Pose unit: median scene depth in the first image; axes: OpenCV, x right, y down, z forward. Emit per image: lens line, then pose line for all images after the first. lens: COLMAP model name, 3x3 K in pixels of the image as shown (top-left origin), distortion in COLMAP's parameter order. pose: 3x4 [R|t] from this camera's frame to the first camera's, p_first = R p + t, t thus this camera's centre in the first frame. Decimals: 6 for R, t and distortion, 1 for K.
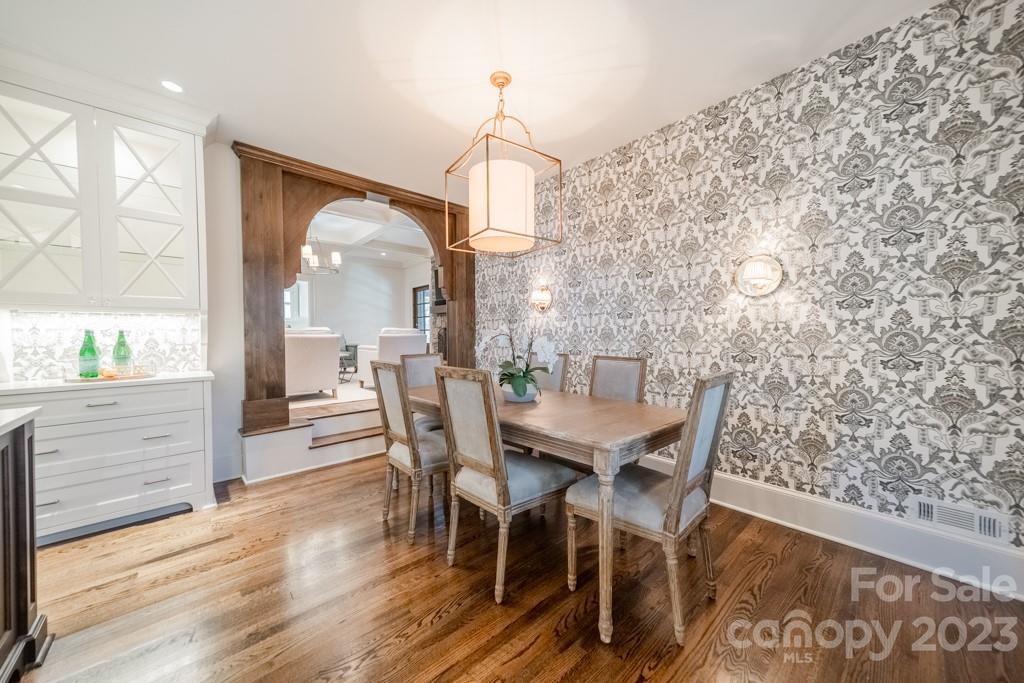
lens RADIAL K [[360.5, 0, 512.0], [0, 360.5, 341.5], [0, 0, 1]] dist [0.005657, -0.000108]
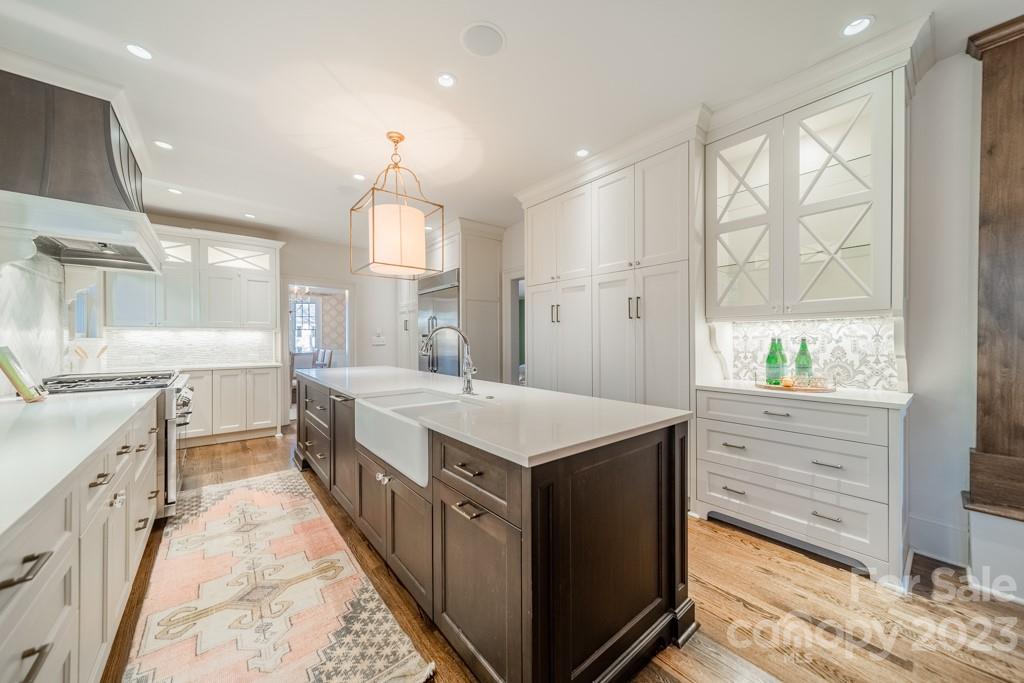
lens RADIAL K [[360.5, 0, 512.0], [0, 360.5, 341.5], [0, 0, 1]] dist [0.005657, -0.000108]
pose [[-0.044216, 0.012850, -0.998939, -0.107224], [-0.016905, 0.999764, 0.013608, -0.022240], [0.998879, 0.017489, -0.043988, 0.294009]]
